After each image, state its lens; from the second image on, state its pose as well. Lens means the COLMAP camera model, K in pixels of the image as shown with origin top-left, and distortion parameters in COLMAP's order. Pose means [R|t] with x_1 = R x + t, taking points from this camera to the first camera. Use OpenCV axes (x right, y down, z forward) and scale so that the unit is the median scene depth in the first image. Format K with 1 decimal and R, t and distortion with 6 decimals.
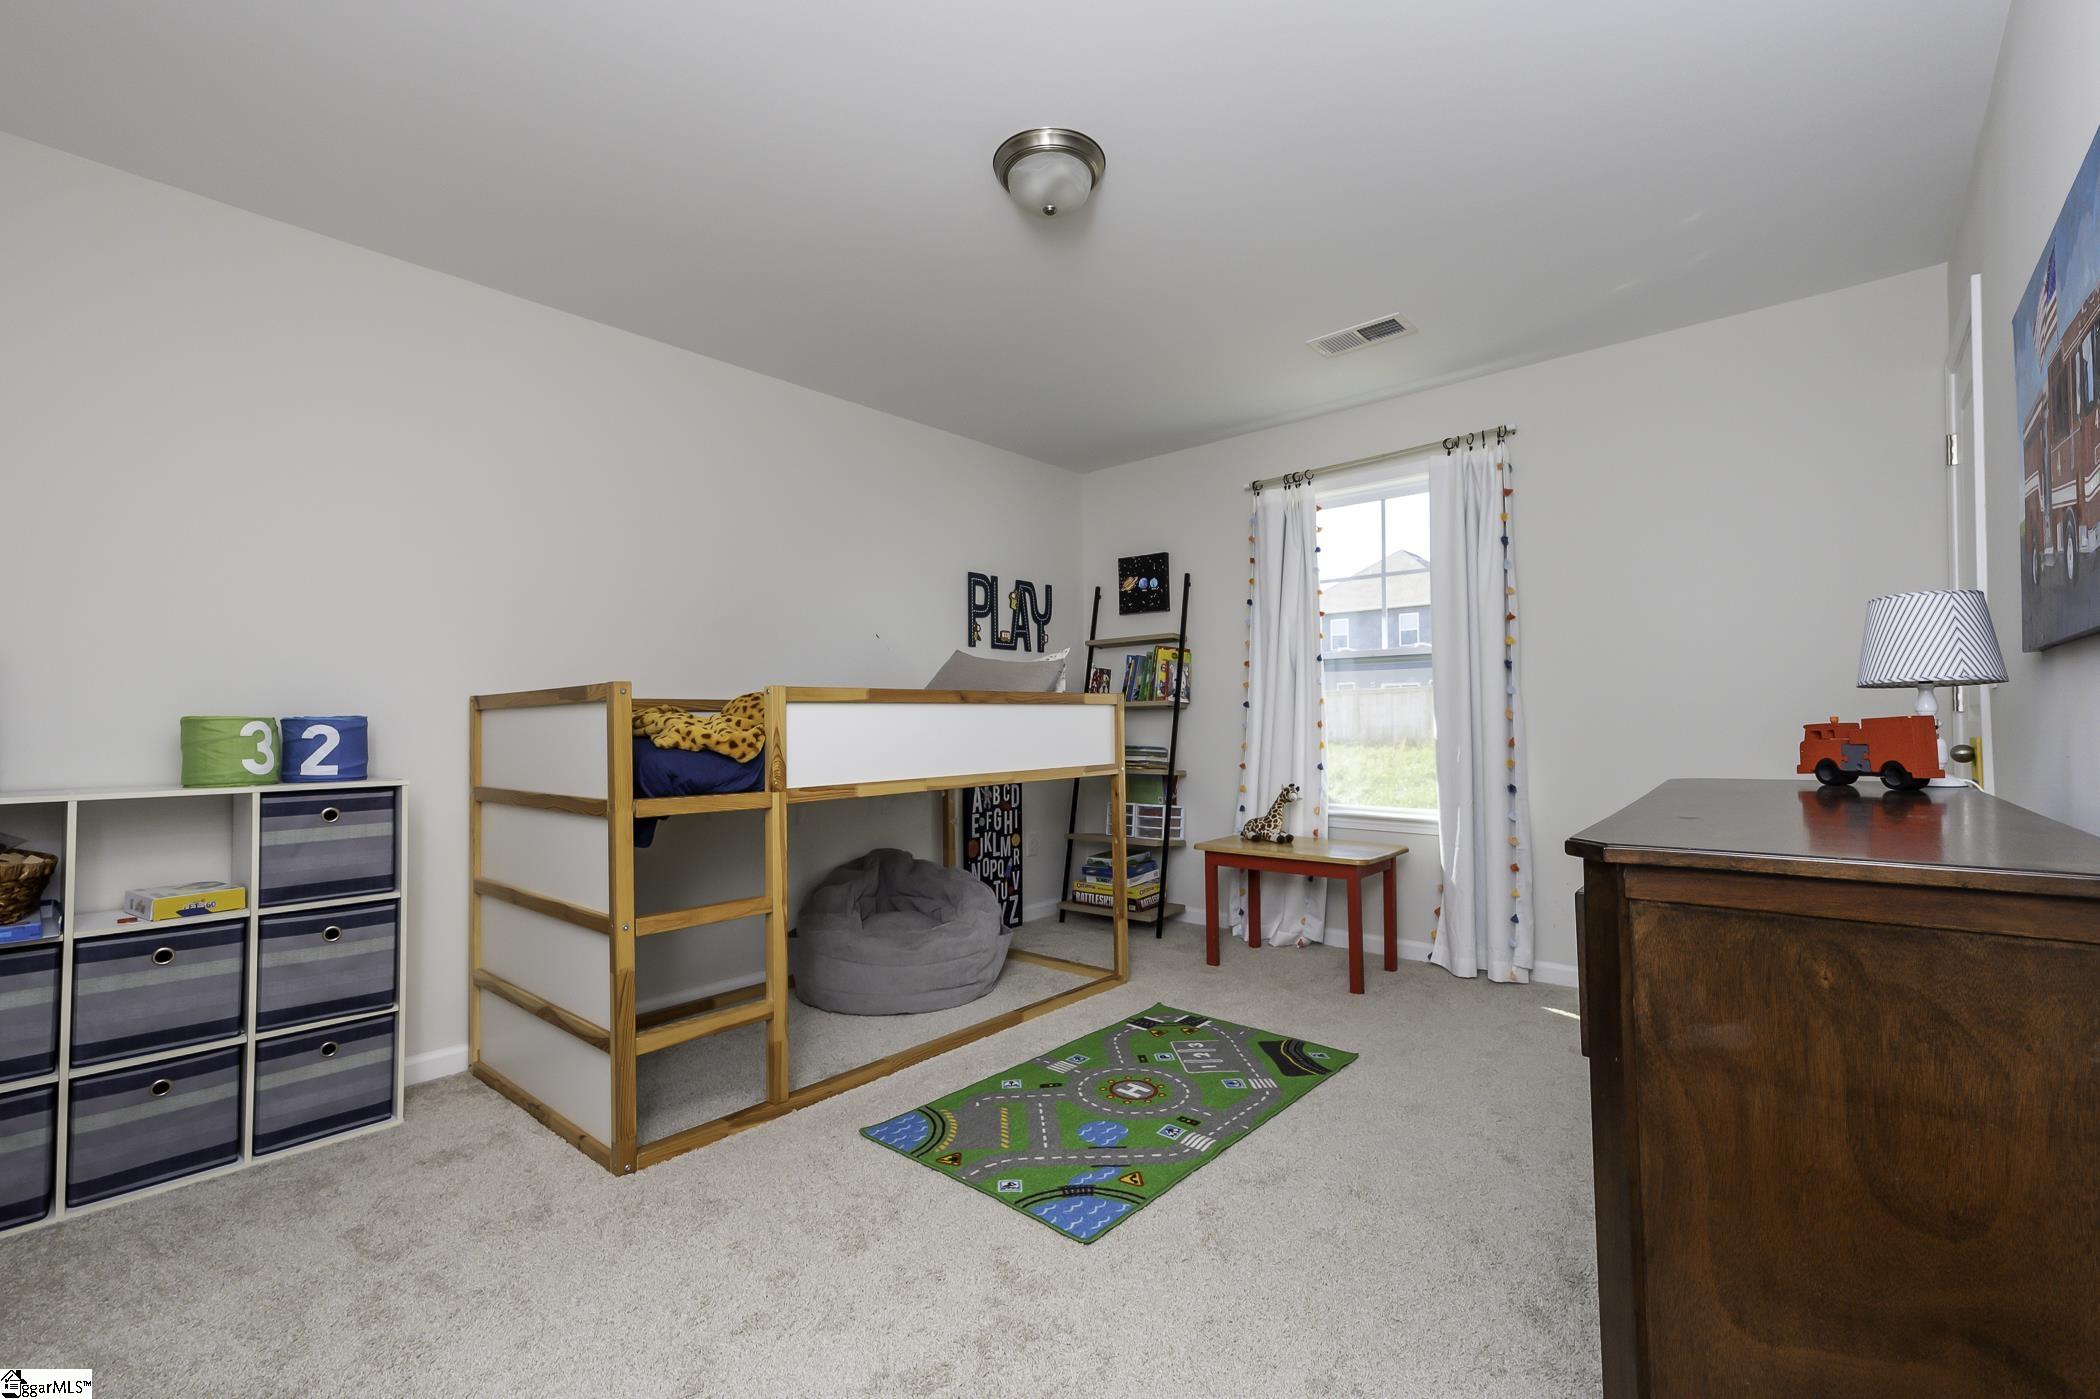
lens RADIAL K [[932.2, 0, 1056.2], [0, 932.2, 699.6], [0, 0, 1]] dist [0.013018, -0.000741]
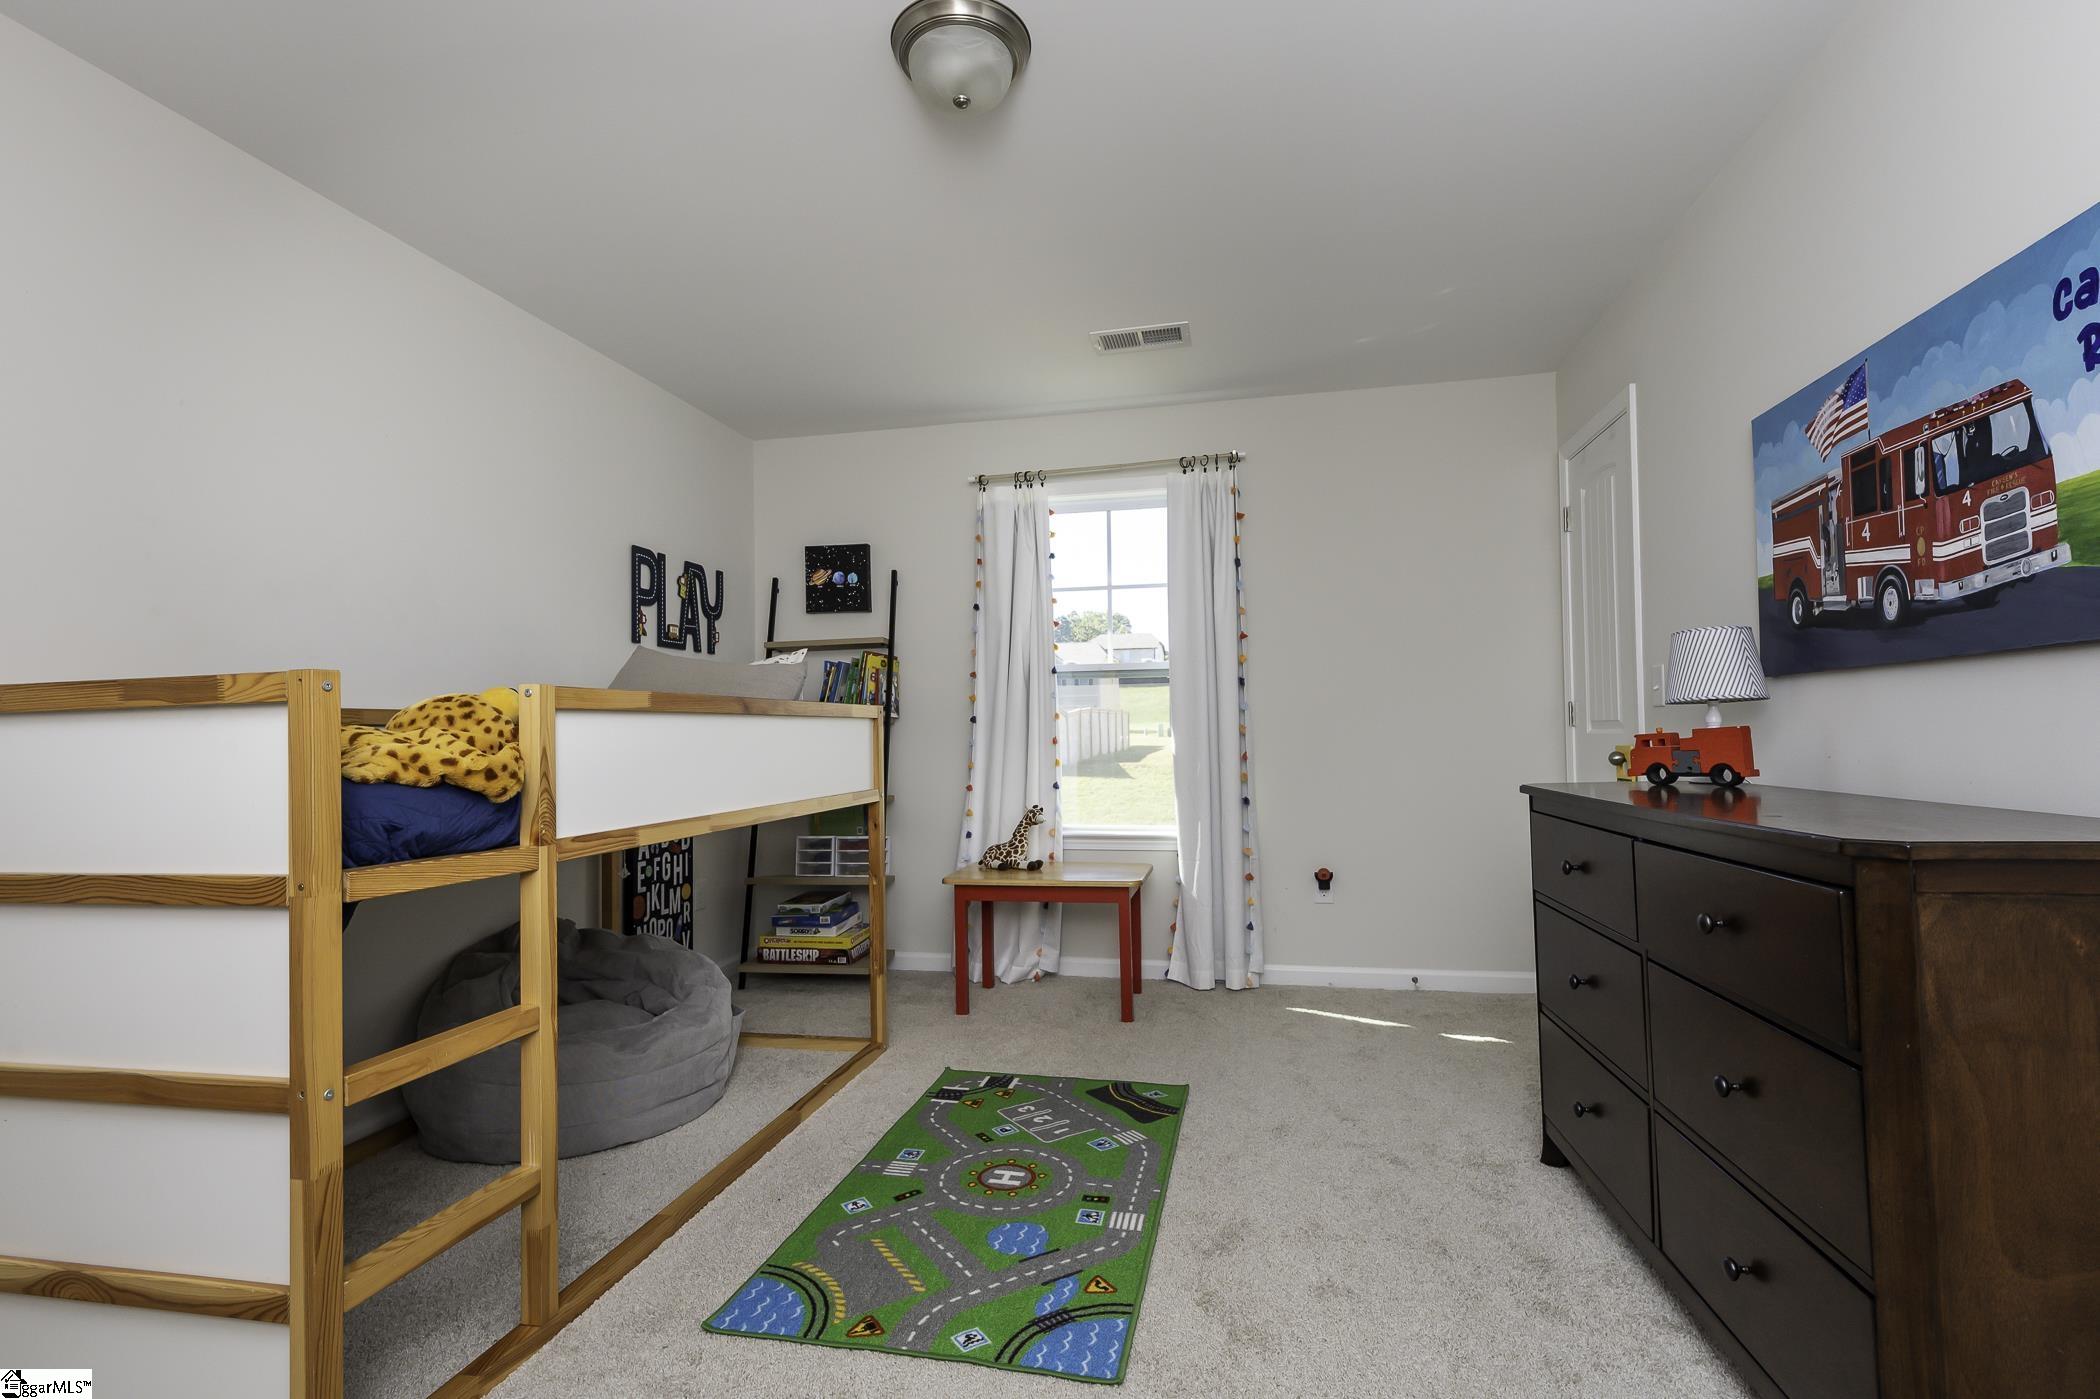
lens RADIAL K [[986.9, 0, 1044.7], [0, 986.9, 704.9], [0, 0, 1]] dist [0.012643, -0.001027]
pose [[0.866259, 0.011875, 0.499455, -0.291471], [-0.004595, 0.999865, -0.015802, 0.007708], [-0.499575, 0.011394, 0.866196, 0.183322]]
